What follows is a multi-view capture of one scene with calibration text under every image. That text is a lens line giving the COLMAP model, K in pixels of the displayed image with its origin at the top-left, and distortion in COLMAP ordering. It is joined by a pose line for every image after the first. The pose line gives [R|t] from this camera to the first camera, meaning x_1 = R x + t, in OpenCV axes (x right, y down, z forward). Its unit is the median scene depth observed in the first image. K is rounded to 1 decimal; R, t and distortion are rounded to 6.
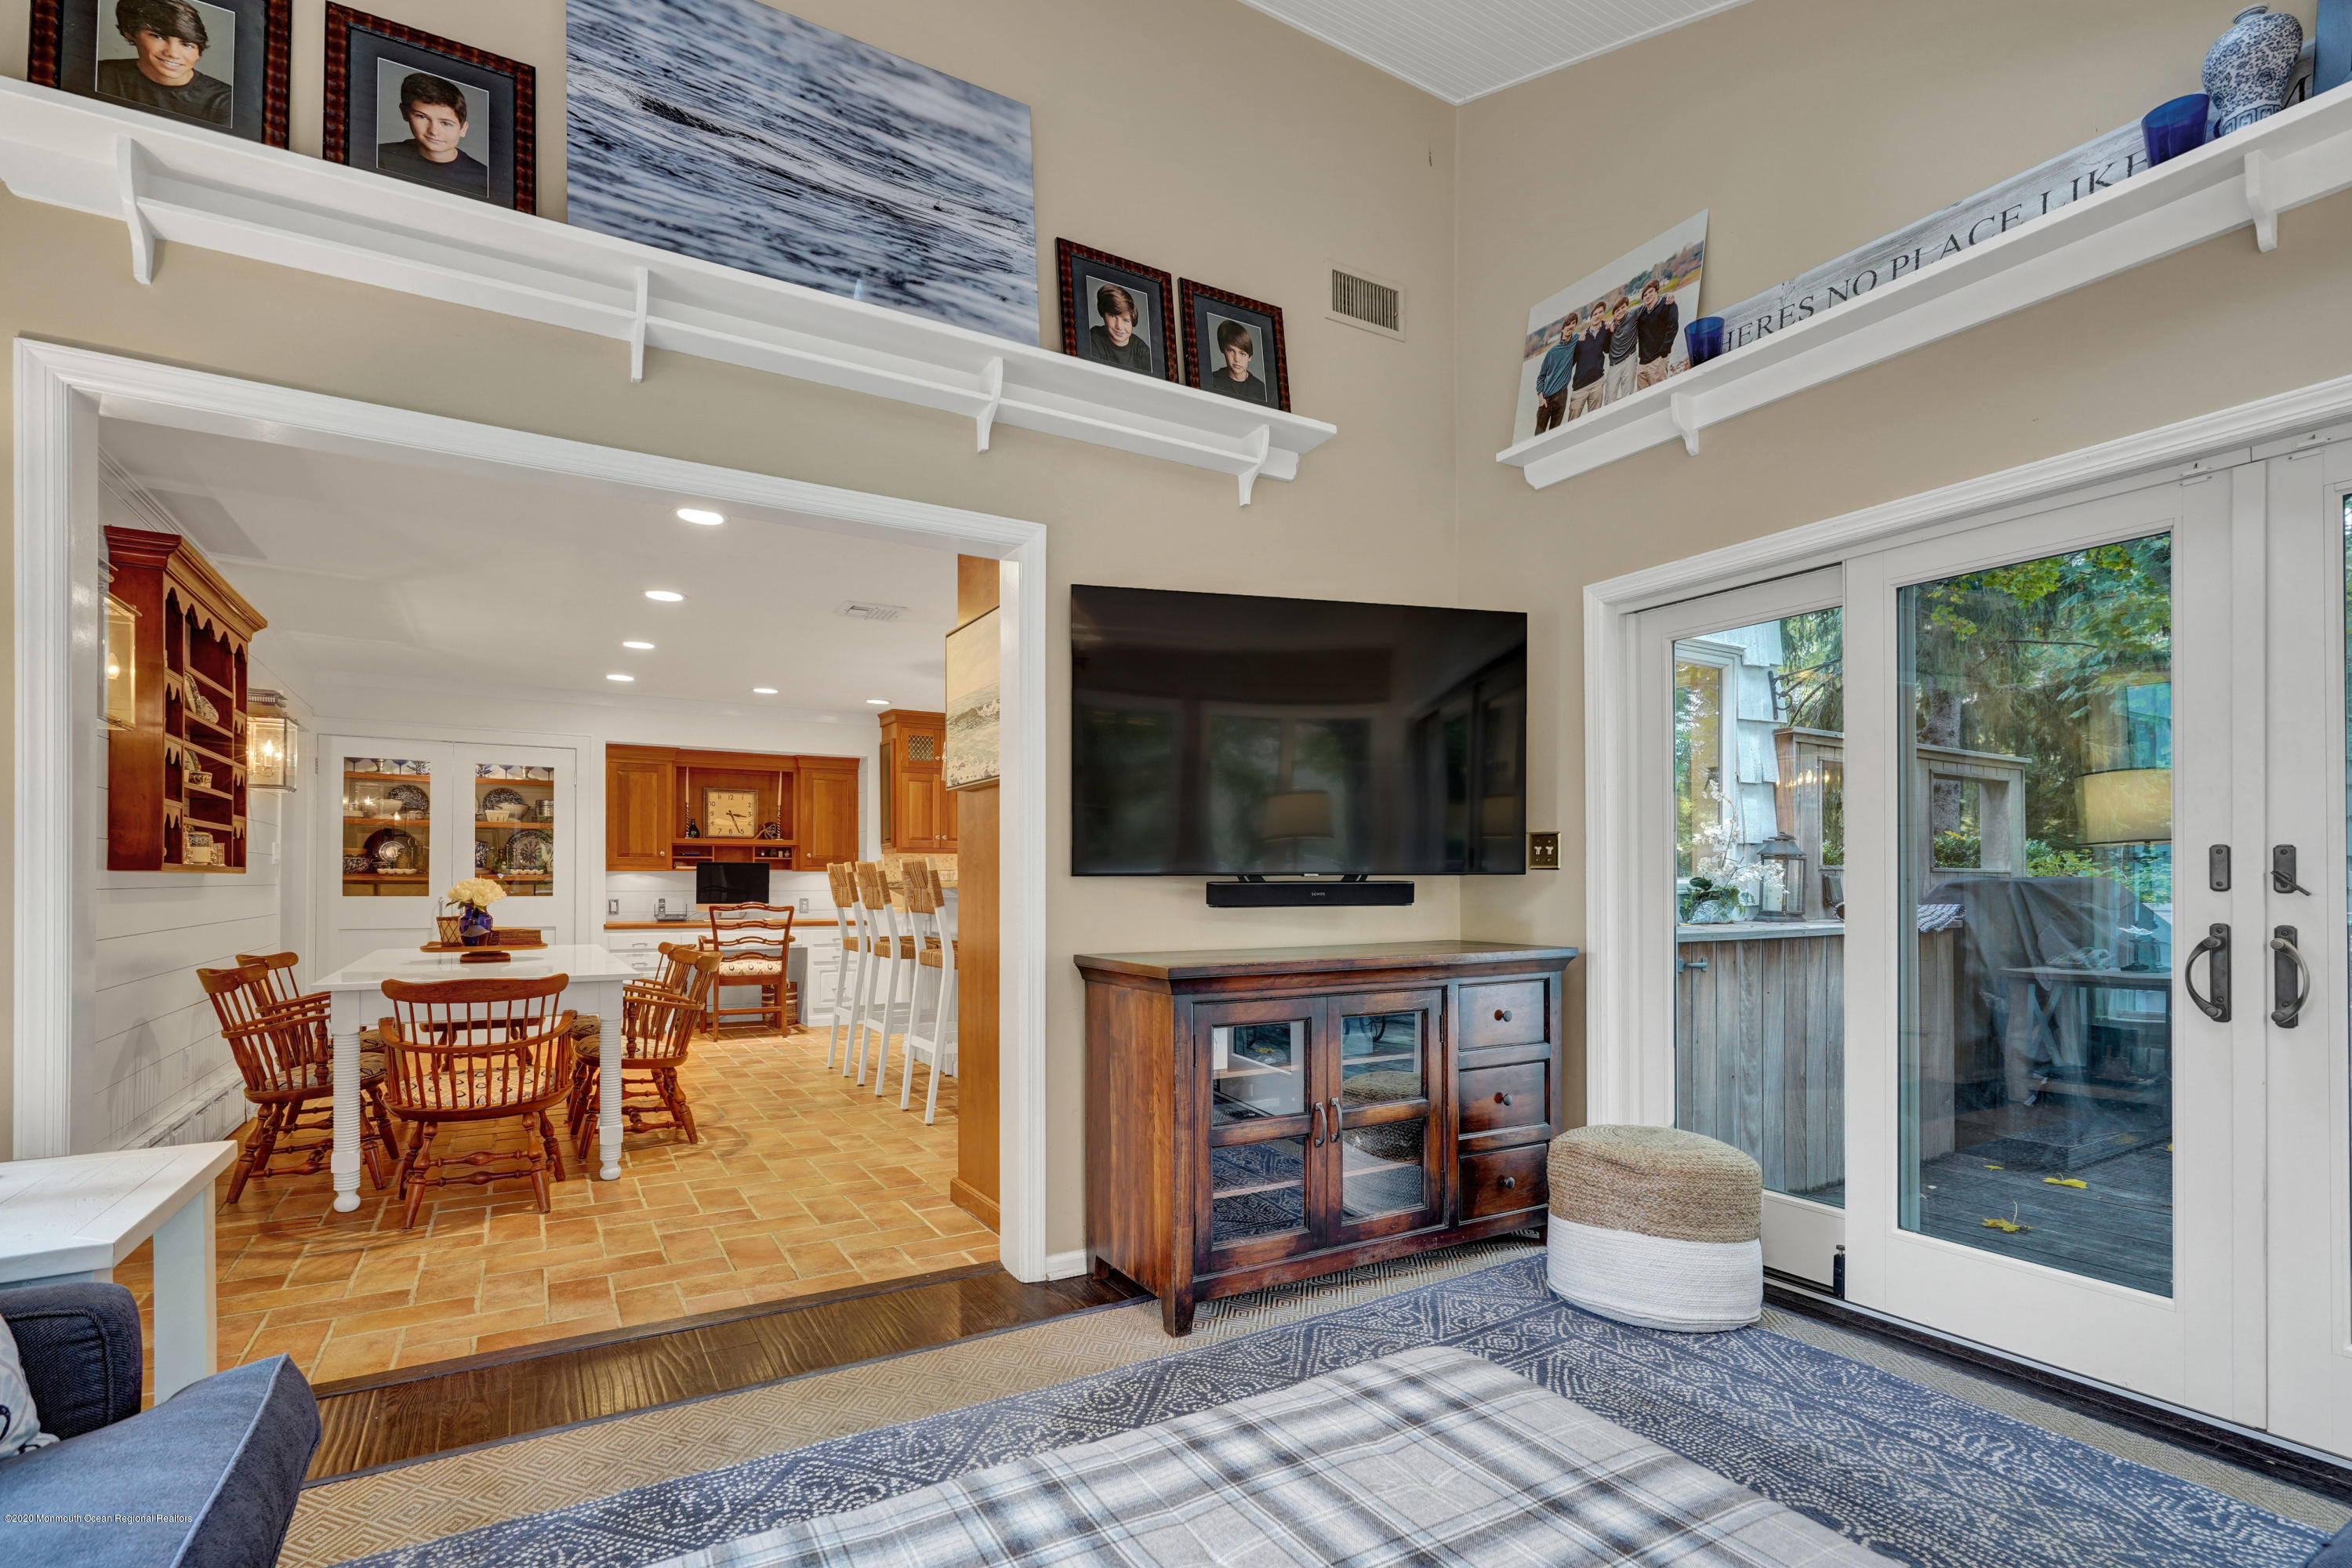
lens RADIAL K [[1119.1, 0, 1163.9], [0, 1119.1, 890.2], [0, 0, 1]] dist [-0.001976, -0.000288]
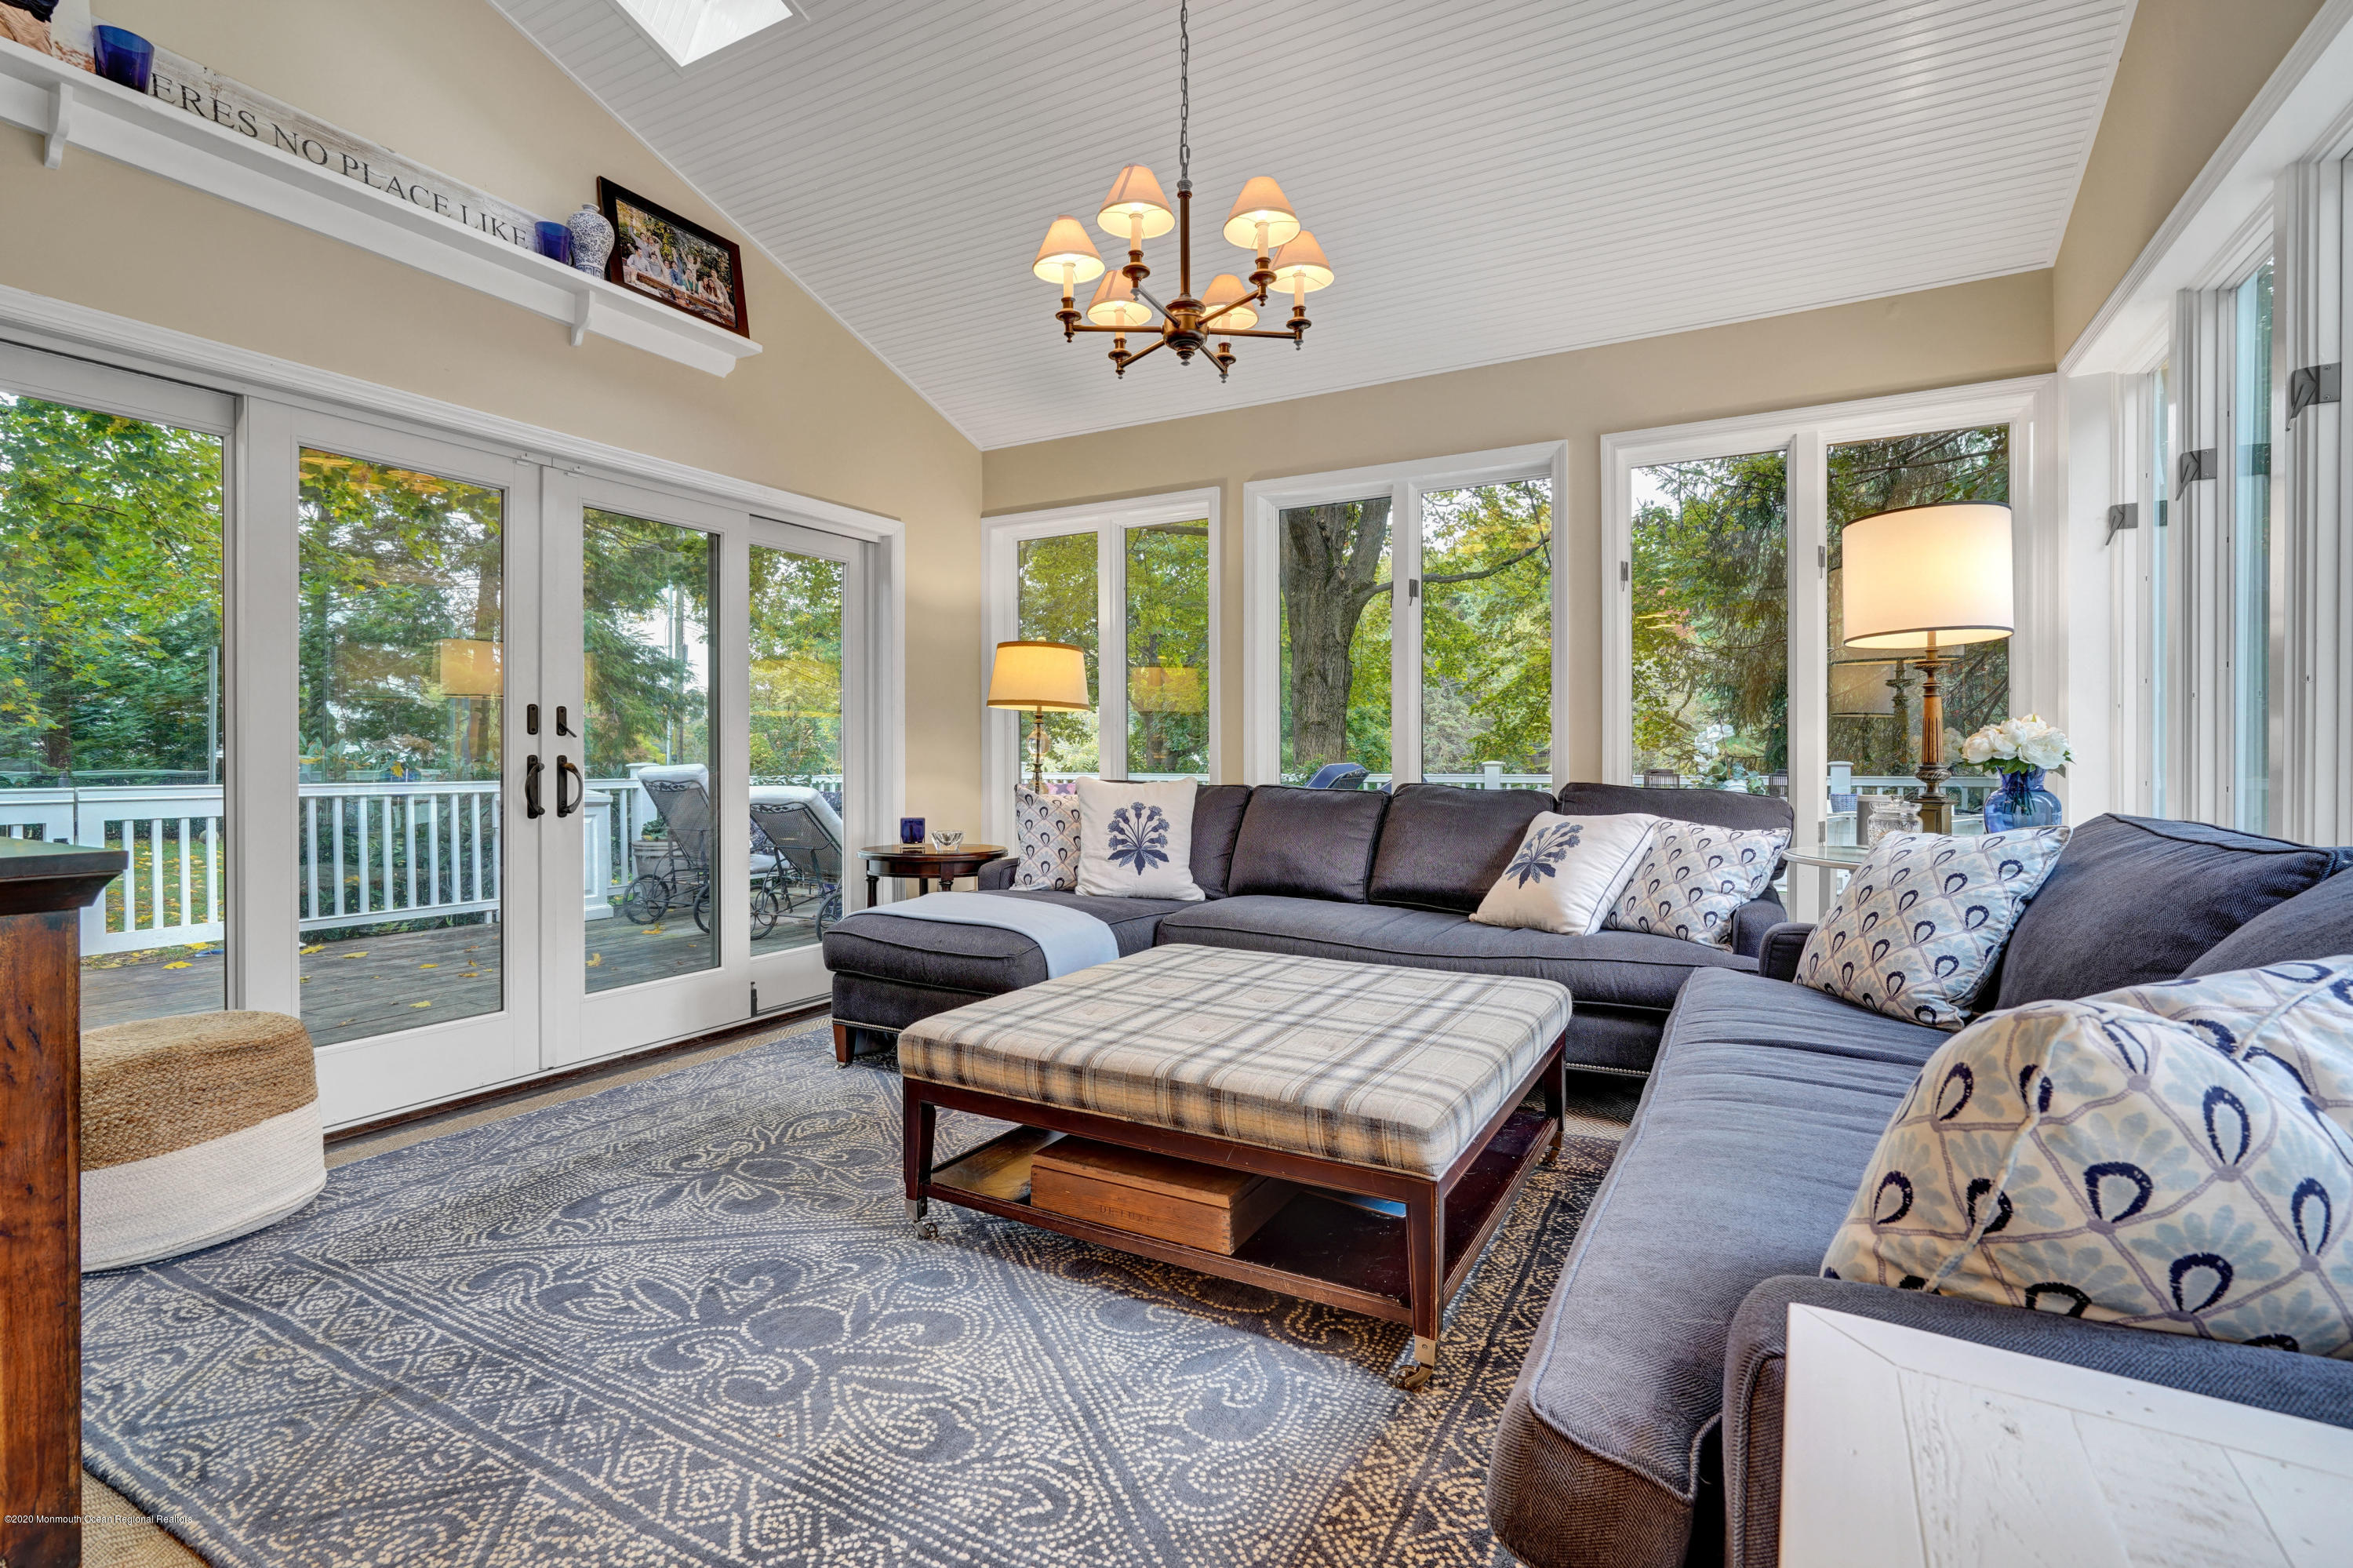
lens RADIAL K [[1087.3, 0, 1176.5], [0, 1087.3, 784.0], [0, 0, 1]] dist [-0.002717, 0.000015]
pose [[-0.504286, -0.021802, 0.863261, -0.814176], [0.007759, 0.999526, 0.029776, 0.032069], [-0.863502, 0.021714, -0.503878, 0.990692]]
